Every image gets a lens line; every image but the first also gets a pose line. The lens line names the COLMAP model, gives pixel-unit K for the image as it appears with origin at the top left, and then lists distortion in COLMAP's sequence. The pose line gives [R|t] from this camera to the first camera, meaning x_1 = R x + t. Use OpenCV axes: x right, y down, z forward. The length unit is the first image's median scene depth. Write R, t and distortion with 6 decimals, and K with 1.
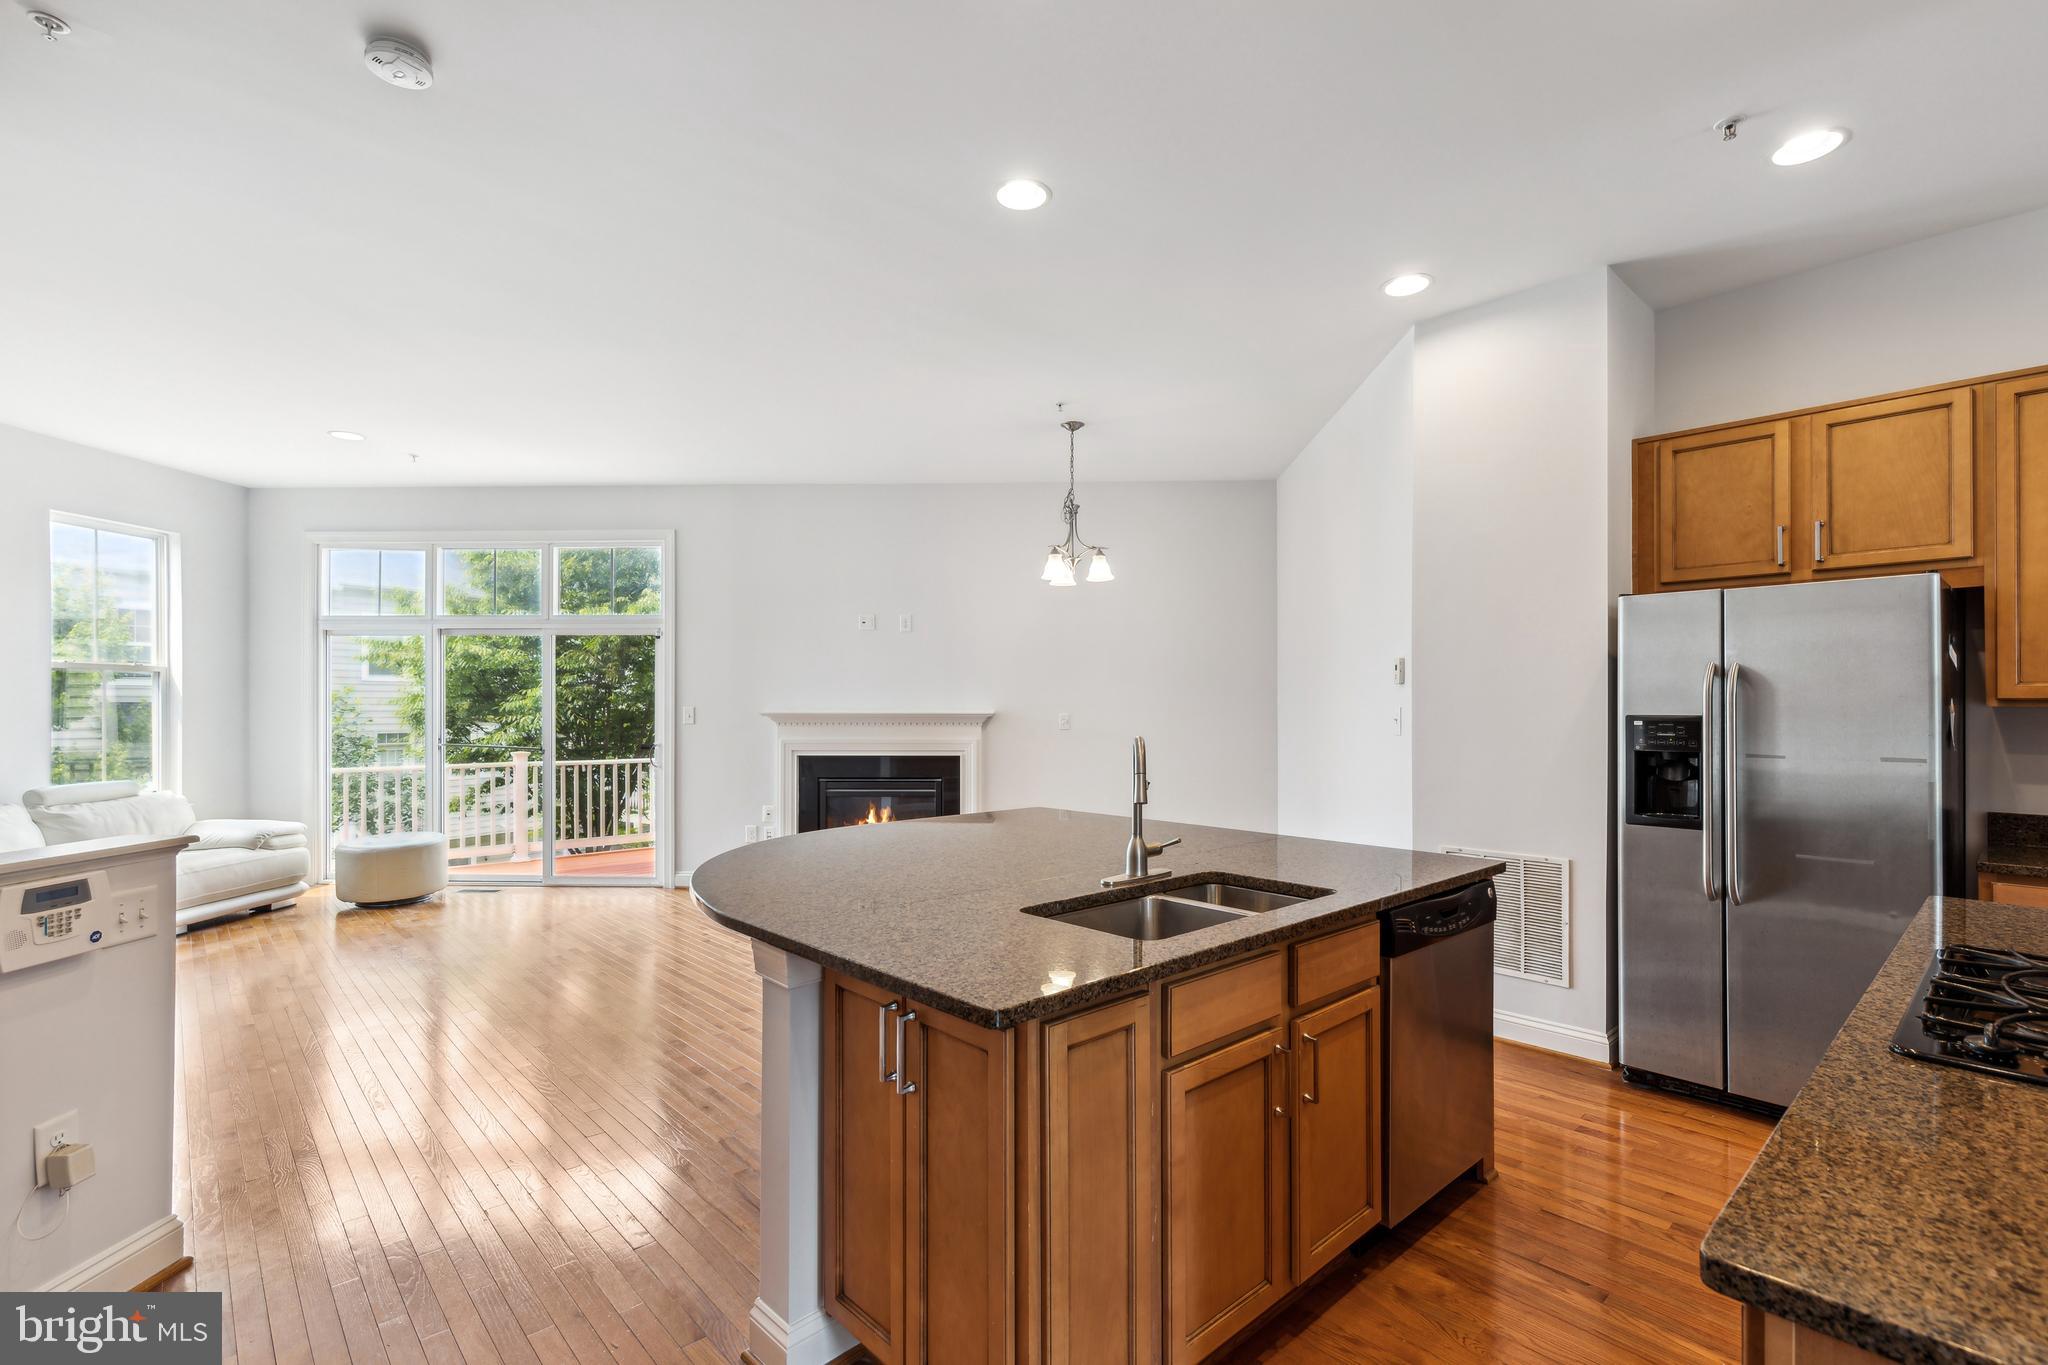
lens RADIAL K [[939.0, 0, 1034.6], [0, 939.0, 693.7], [0, 0, 1]] dist [0.009804, -0.000333]
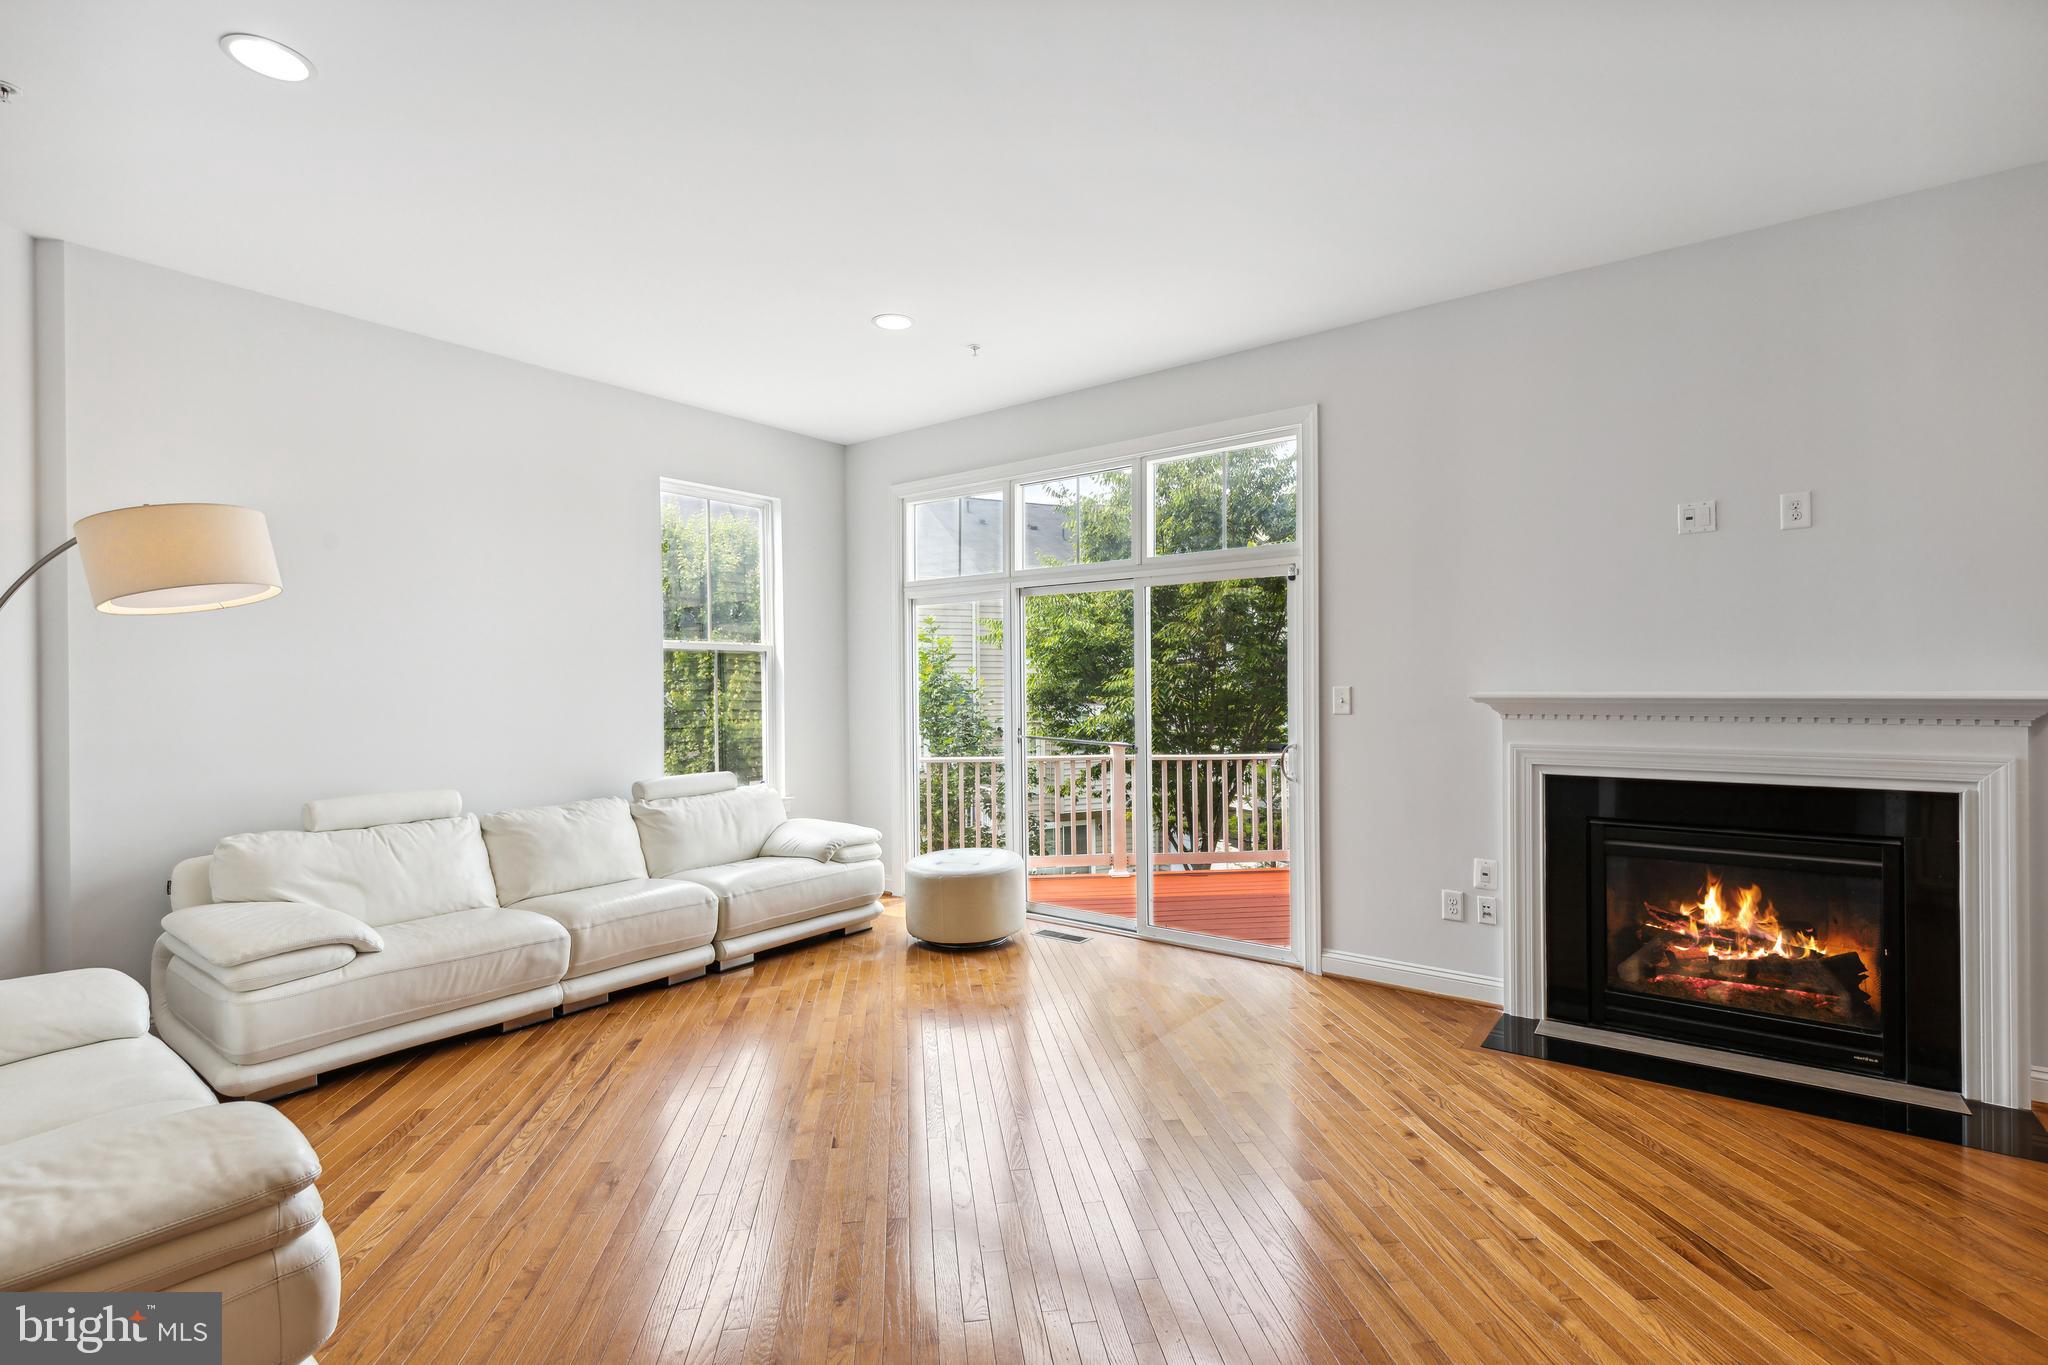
lens RADIAL K [[939.0, 0, 1027.2], [0, 939.0, 682.9], [0, 0, 1]] dist [0.009804, -0.000333]
pose [[0.816666, -0.007540, -0.577062, -0.167694], [0.014244, 0.999873, 0.007093, 0.004159], [0.576935, -0.014012, 0.816670, 0.350423]]
